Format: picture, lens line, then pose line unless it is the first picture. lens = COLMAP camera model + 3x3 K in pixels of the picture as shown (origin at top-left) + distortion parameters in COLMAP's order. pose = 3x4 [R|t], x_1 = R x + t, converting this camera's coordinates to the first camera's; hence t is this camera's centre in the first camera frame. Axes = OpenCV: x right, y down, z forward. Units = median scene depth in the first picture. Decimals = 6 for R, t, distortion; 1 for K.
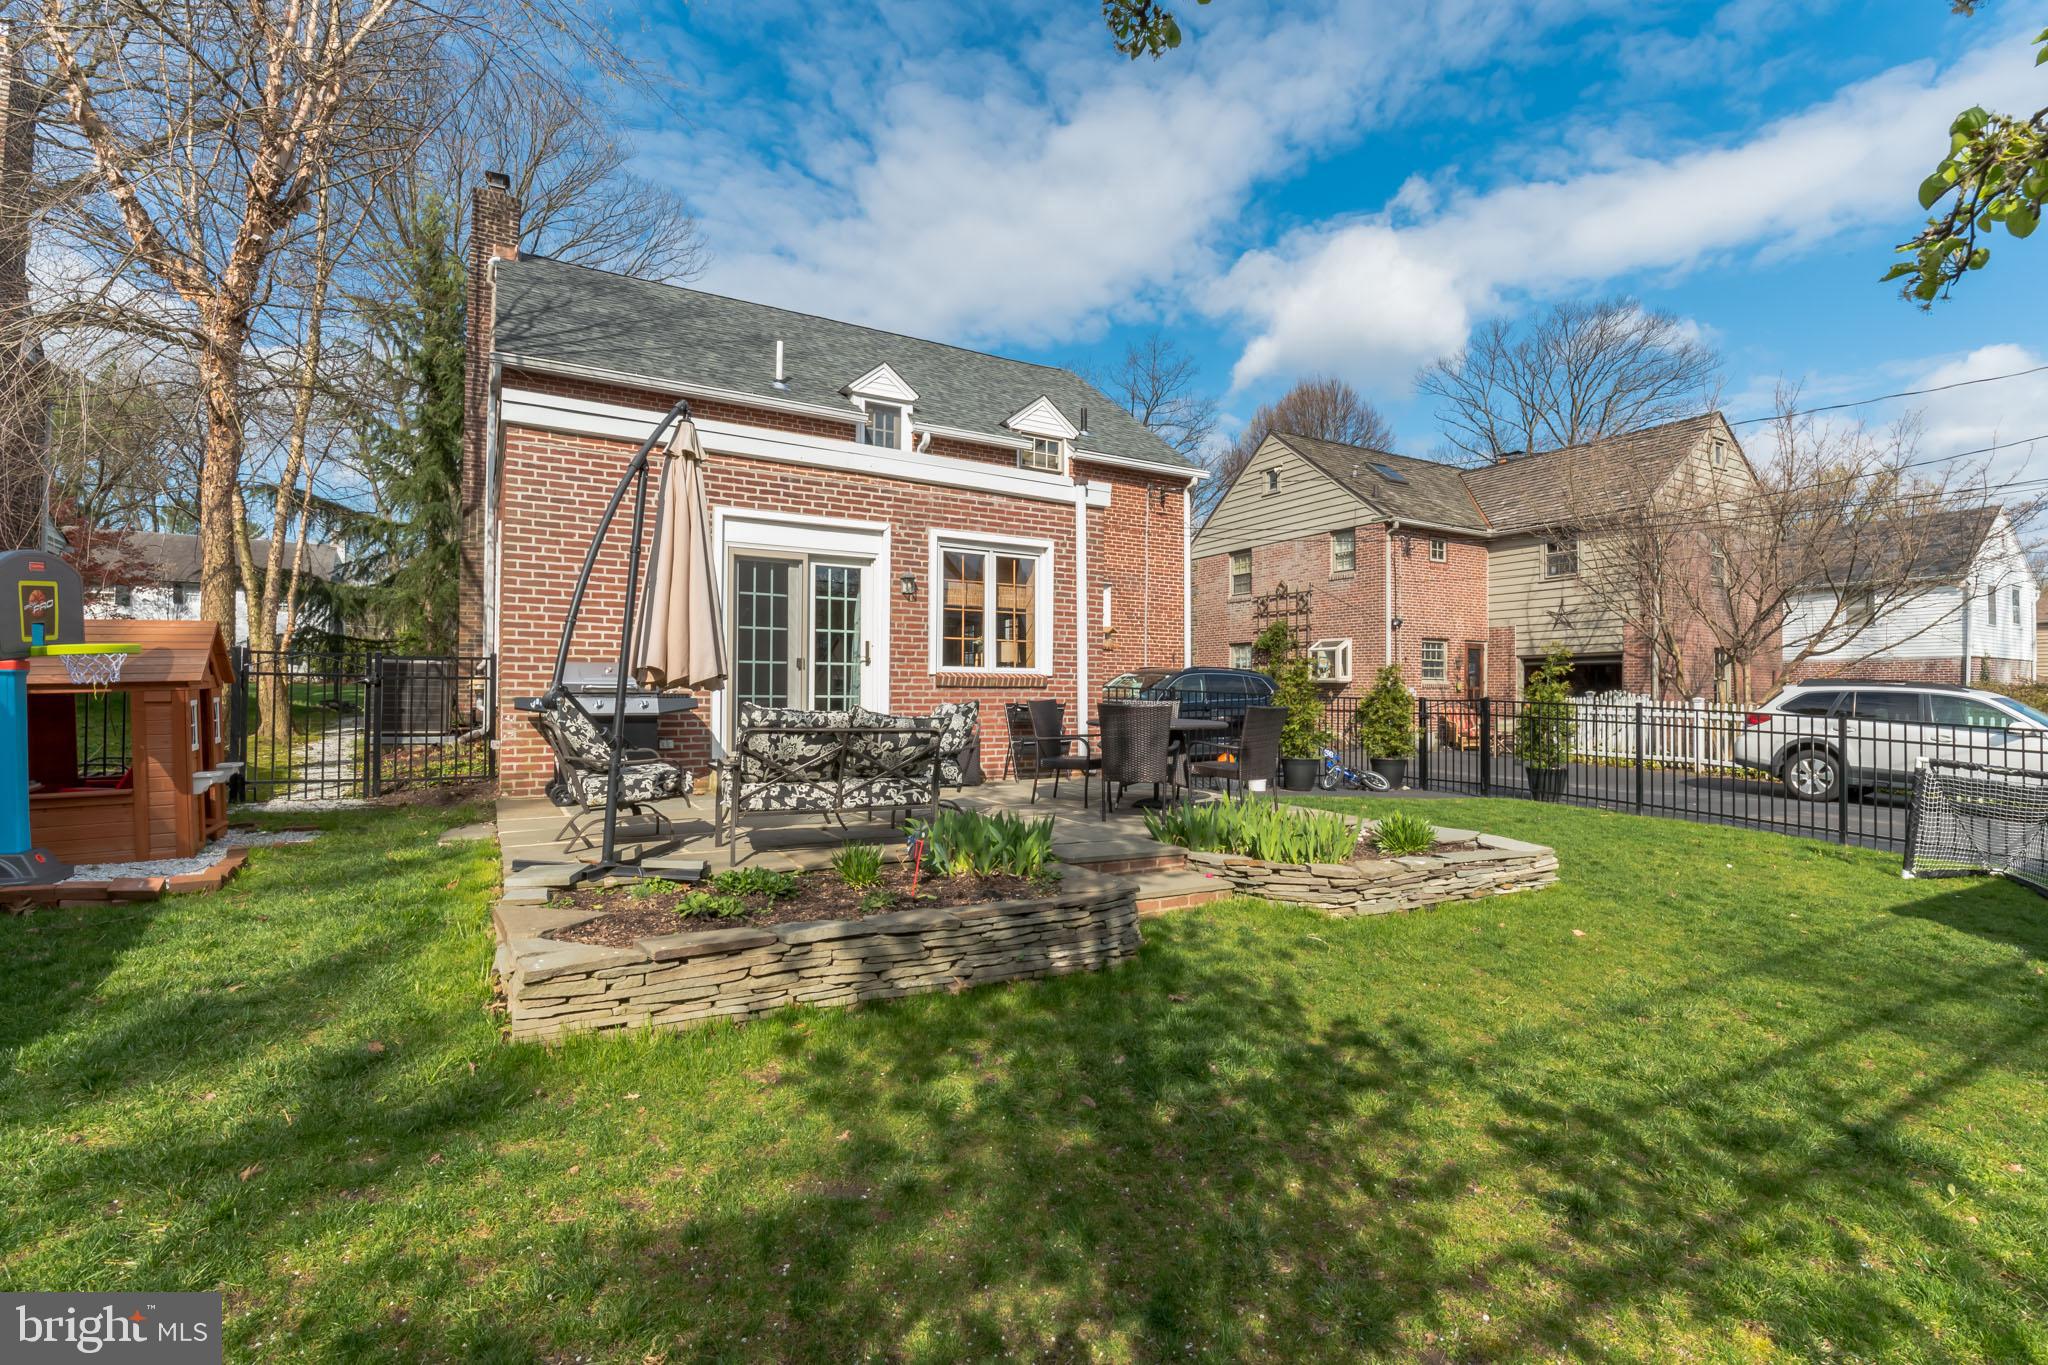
lens RADIAL K [[909.4, 0, 1024.3], [0, 909.4, 710.2], [0, 0, 1]] dist [-0.016407, -0.012564]
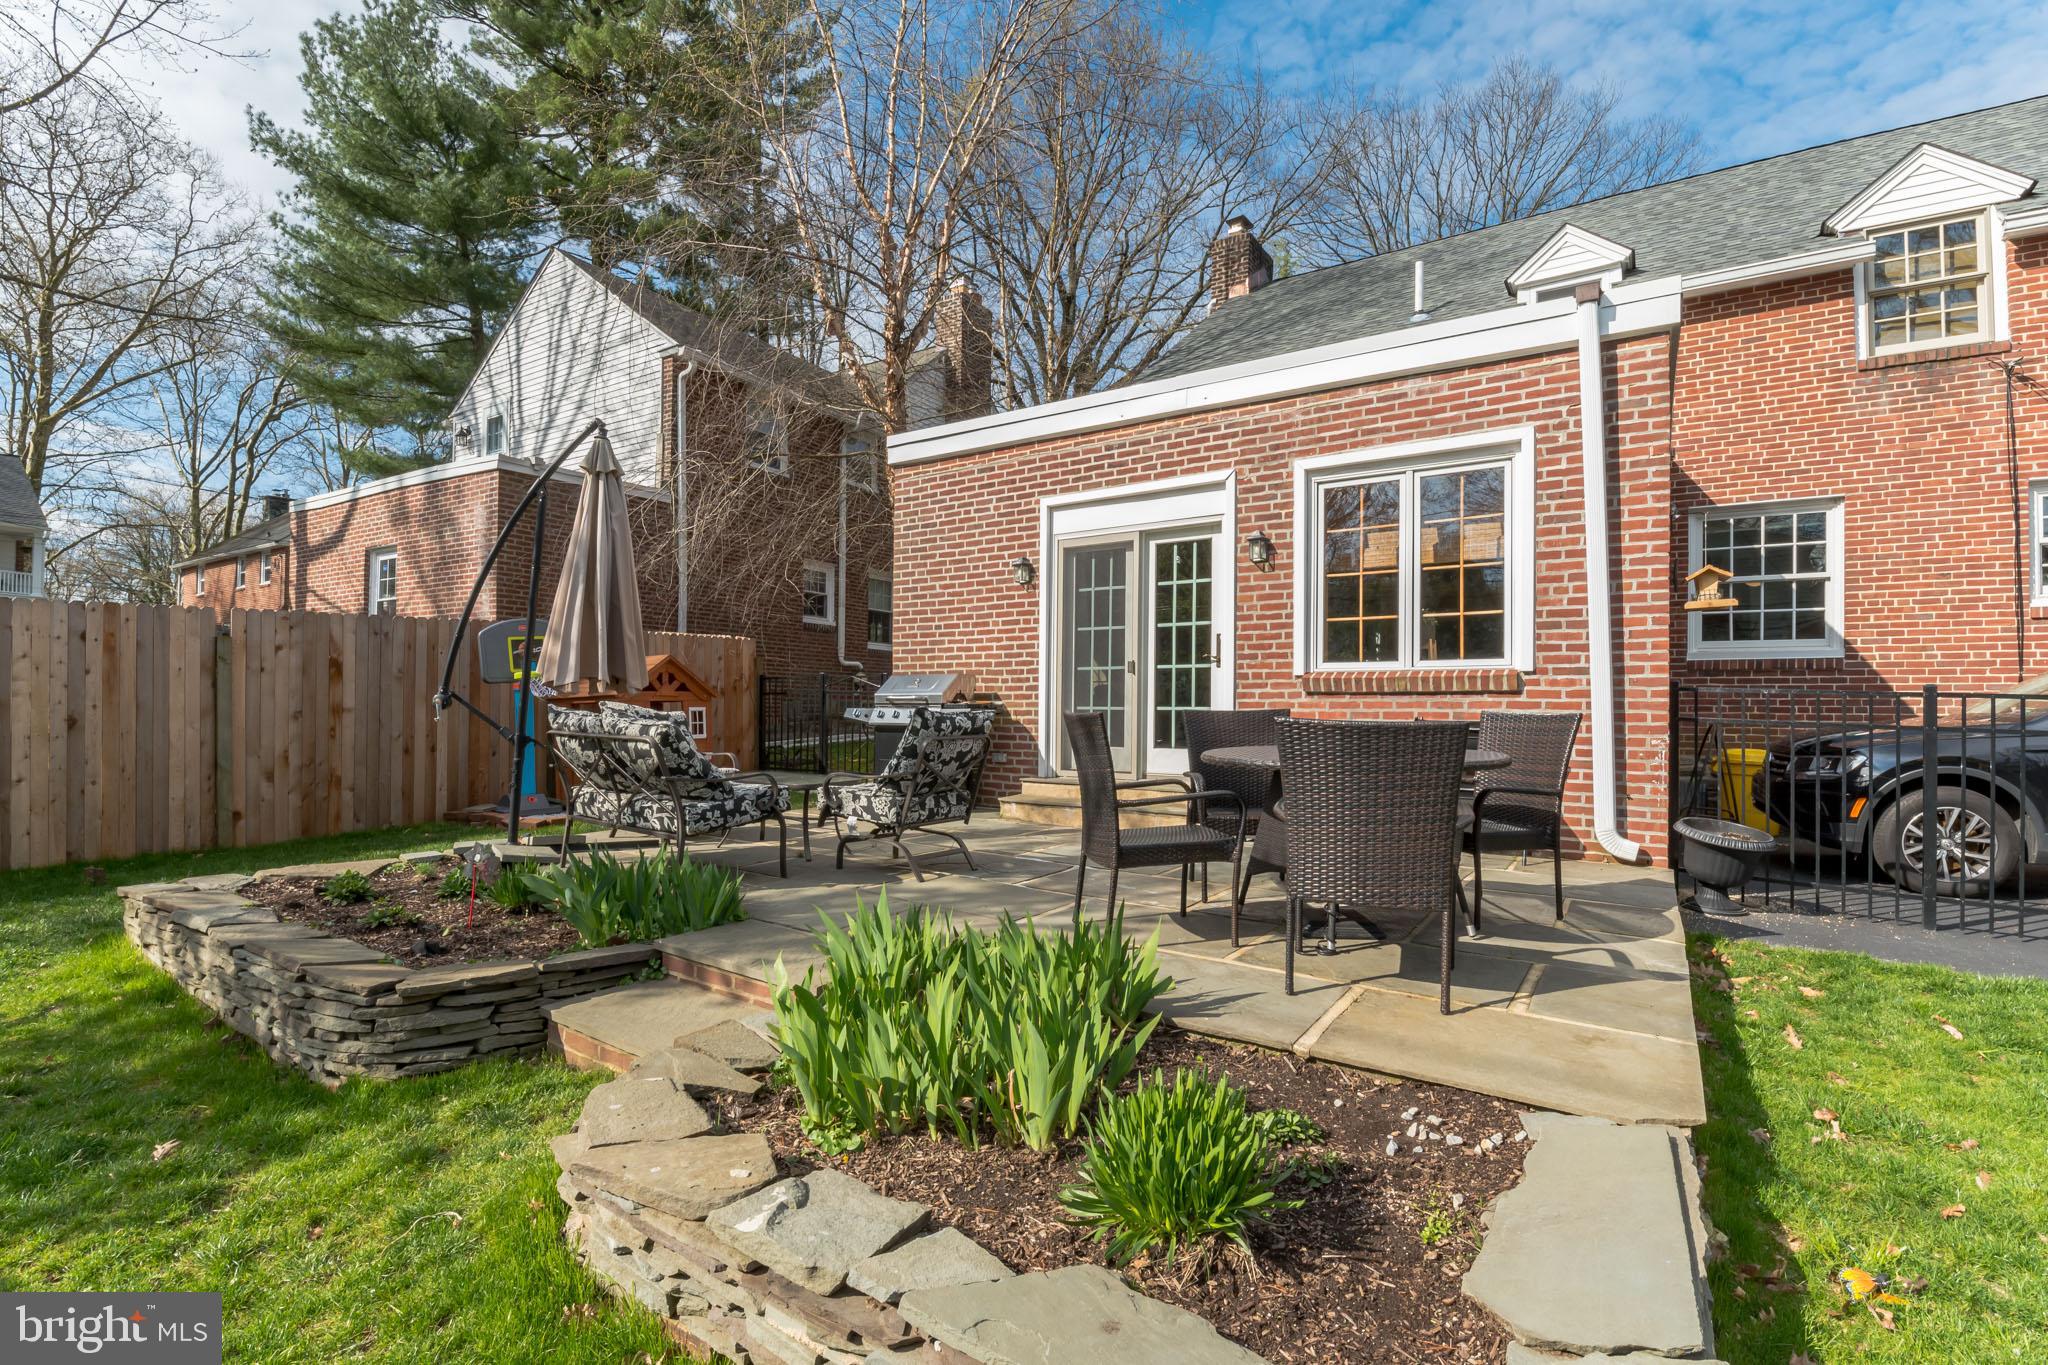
lens RADIAL K [[909.4, 0, 1024.3], [0, 909.4, 710.2], [0, 0, 1]] dist [-0.016407, -0.012564]
pose [[0.428874, -0.002010, -0.903362, 0.428334], [-0.021302, 0.999697, -0.012337, -0.001182], [0.903113, 0.024535, 0.428701, 0.540228]]
